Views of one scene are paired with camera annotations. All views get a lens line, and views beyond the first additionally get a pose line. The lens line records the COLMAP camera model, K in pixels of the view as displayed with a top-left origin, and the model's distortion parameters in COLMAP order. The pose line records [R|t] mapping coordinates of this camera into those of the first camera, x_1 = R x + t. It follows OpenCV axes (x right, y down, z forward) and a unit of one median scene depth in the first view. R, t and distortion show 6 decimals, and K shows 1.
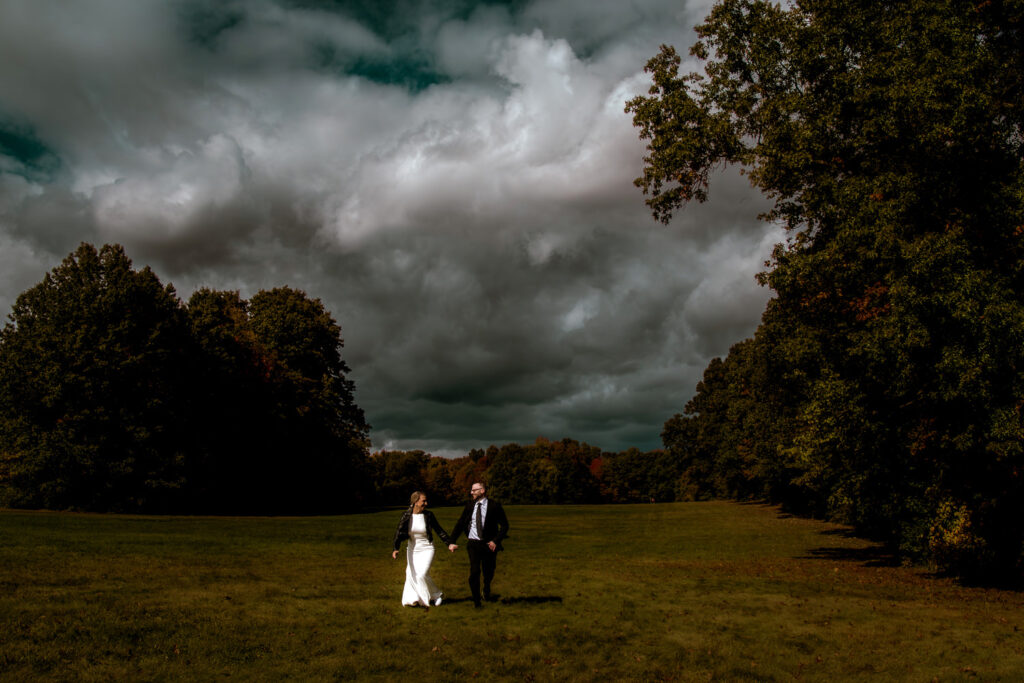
lens RADIAL K [[812.3, 0, 511.1], [0, 812.3, 351.6], [0, 0, 1]] dist [-0.136484, 0.072699]
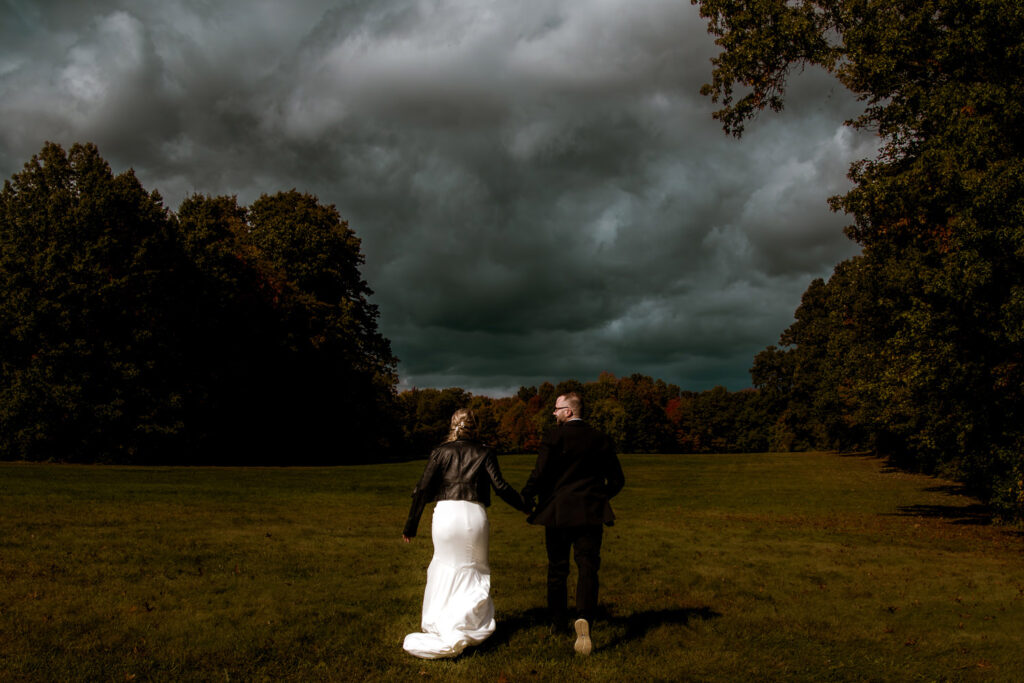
lens RADIAL K [[812.3, 0, 508.5], [0, 812.3, 412.5], [0, 0, 1]] dist [-0.136484, 0.072699]
pose [[0.998943, 0.005580, -0.045618, -0.022160], [0.001240, 0.988970, 0.148111, 0.022242], [0.045942, -0.148011, 0.987918, 0.167811]]
